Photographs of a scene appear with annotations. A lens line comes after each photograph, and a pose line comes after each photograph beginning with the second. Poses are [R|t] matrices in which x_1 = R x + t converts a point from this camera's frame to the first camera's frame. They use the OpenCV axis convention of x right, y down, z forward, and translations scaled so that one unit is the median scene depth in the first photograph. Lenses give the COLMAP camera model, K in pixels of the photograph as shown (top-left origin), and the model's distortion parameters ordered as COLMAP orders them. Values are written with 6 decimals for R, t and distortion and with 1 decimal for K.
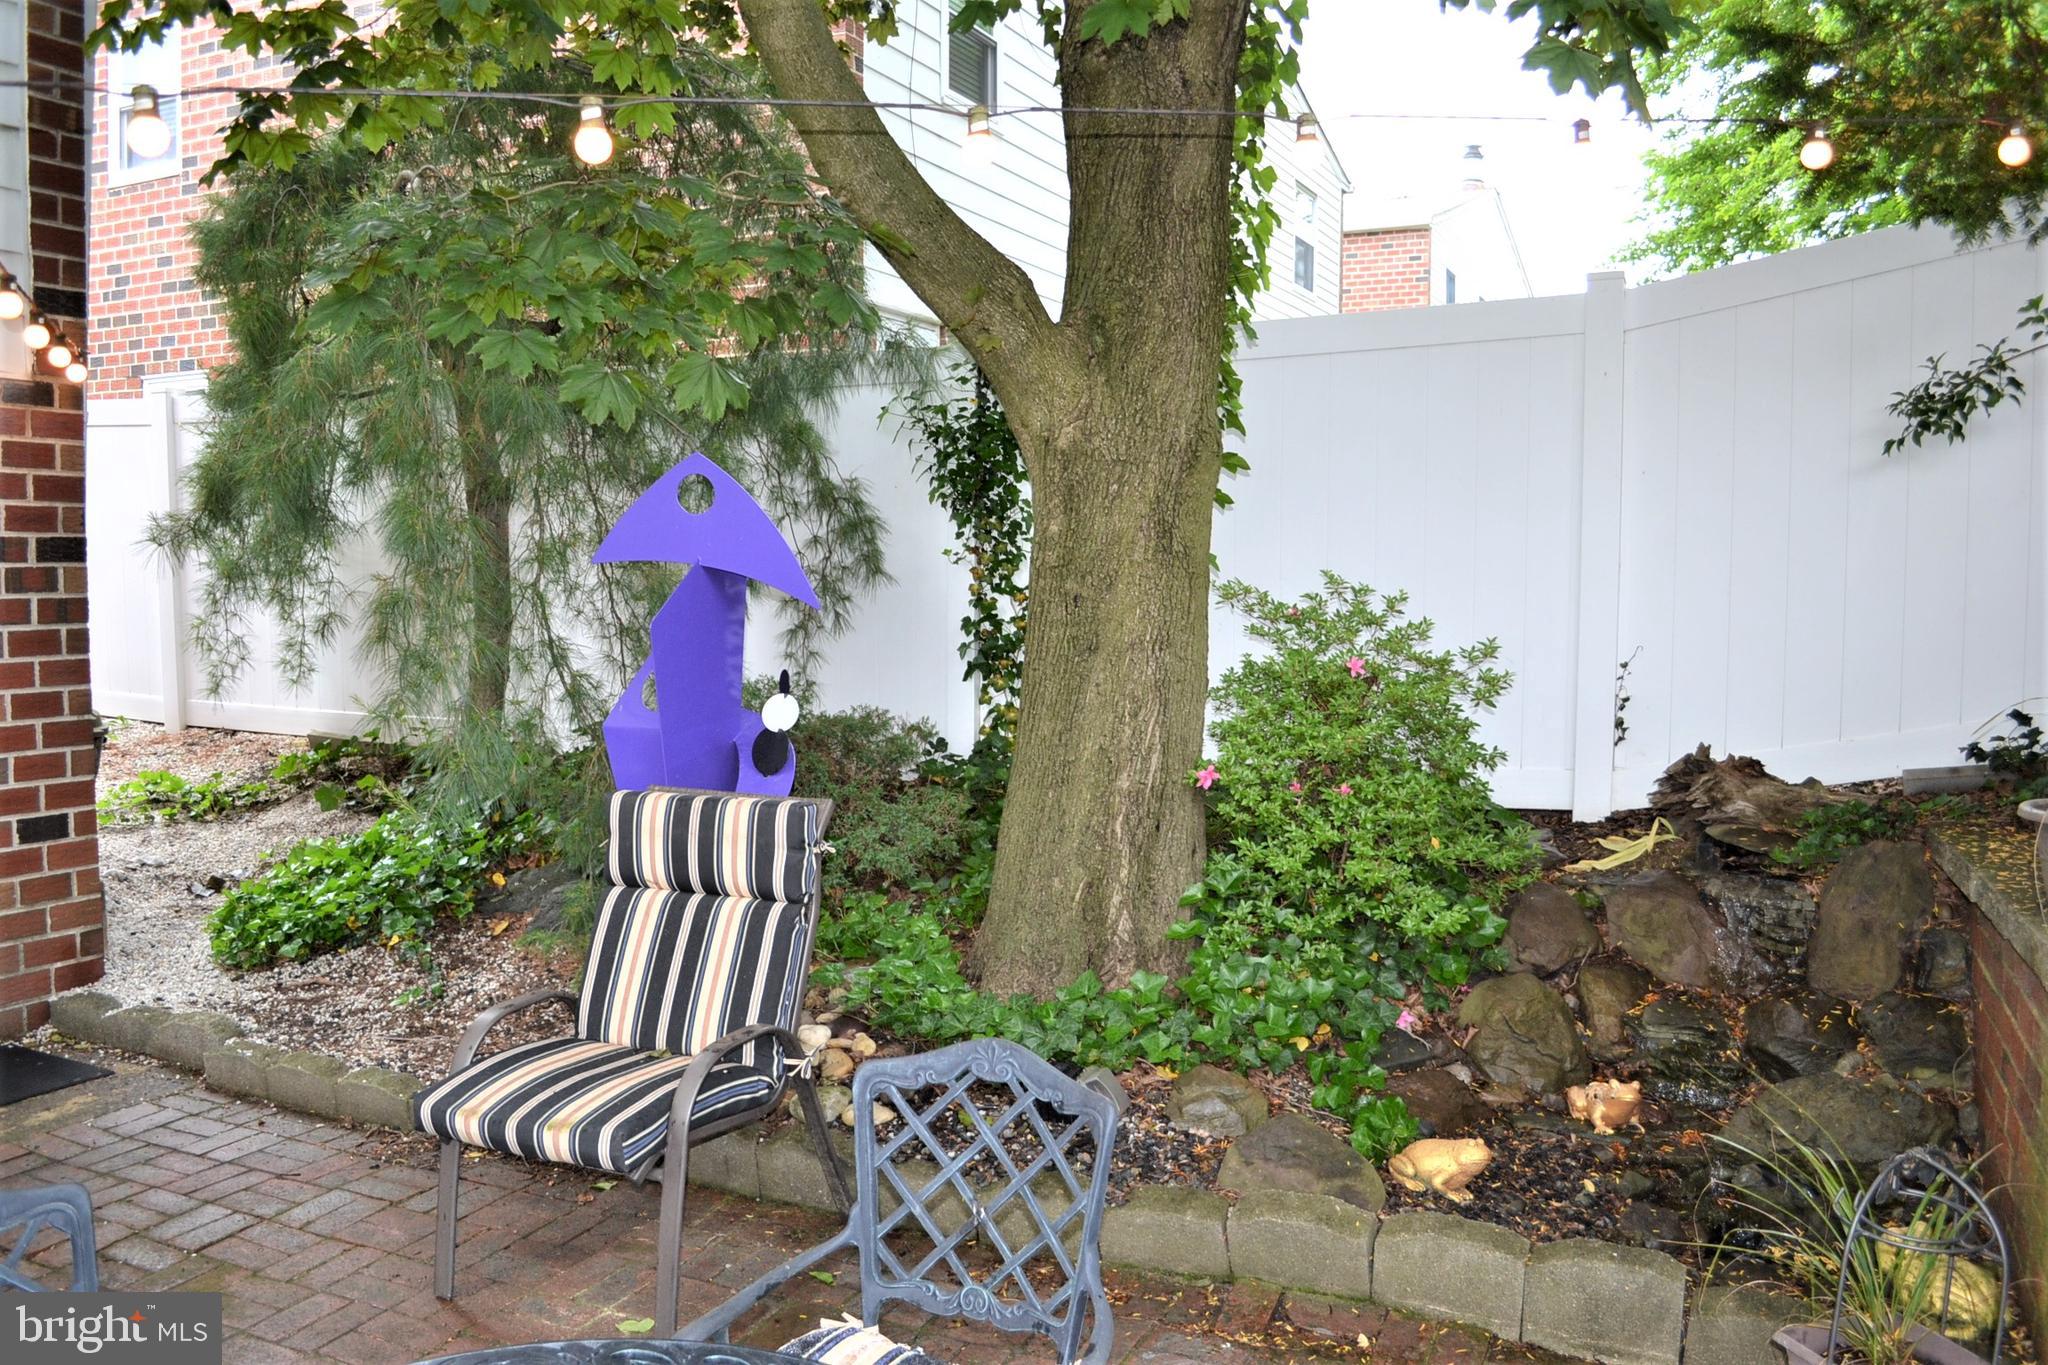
lens RADIAL K [[1642.6, 0, 1025.0], [0, 1642.6, 710.6], [0, 0, 1]] dist [-0.069202, 0.008879]
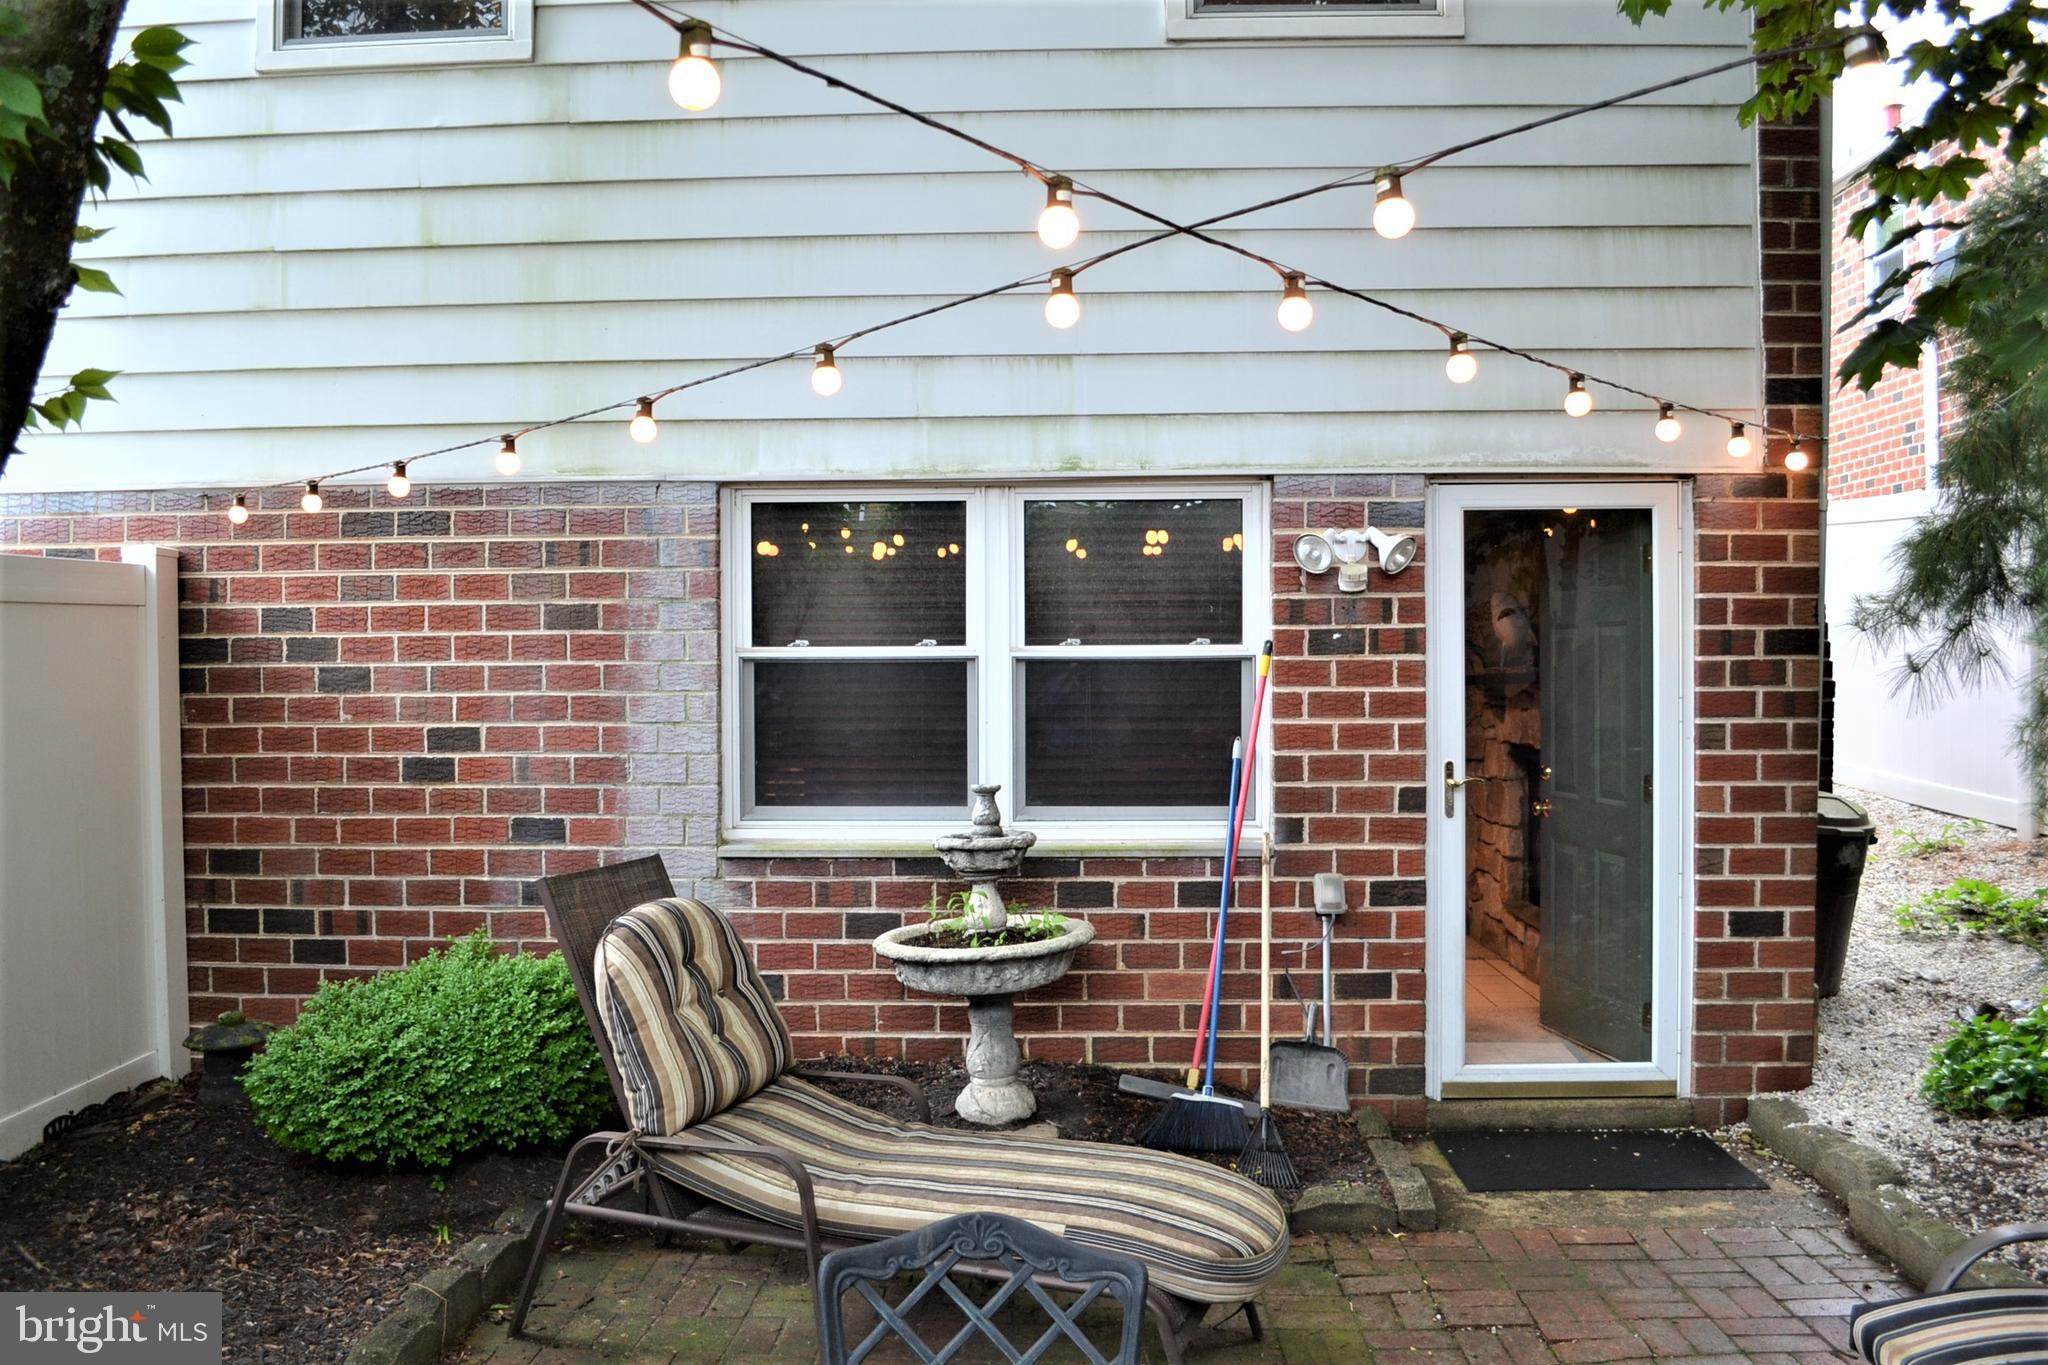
lens RADIAL K [[1642.6, 0, 1025.0], [0, 1642.6, 710.6], [0, 0, 1]] dist [-0.069202, 0.008879]
pose [[0.394626, 0.013887, -0.918737, 0.125183], [-0.068243, 0.997567, -0.014234, -0.012718], [0.916304, 0.068315, 0.394613, 0.186237]]
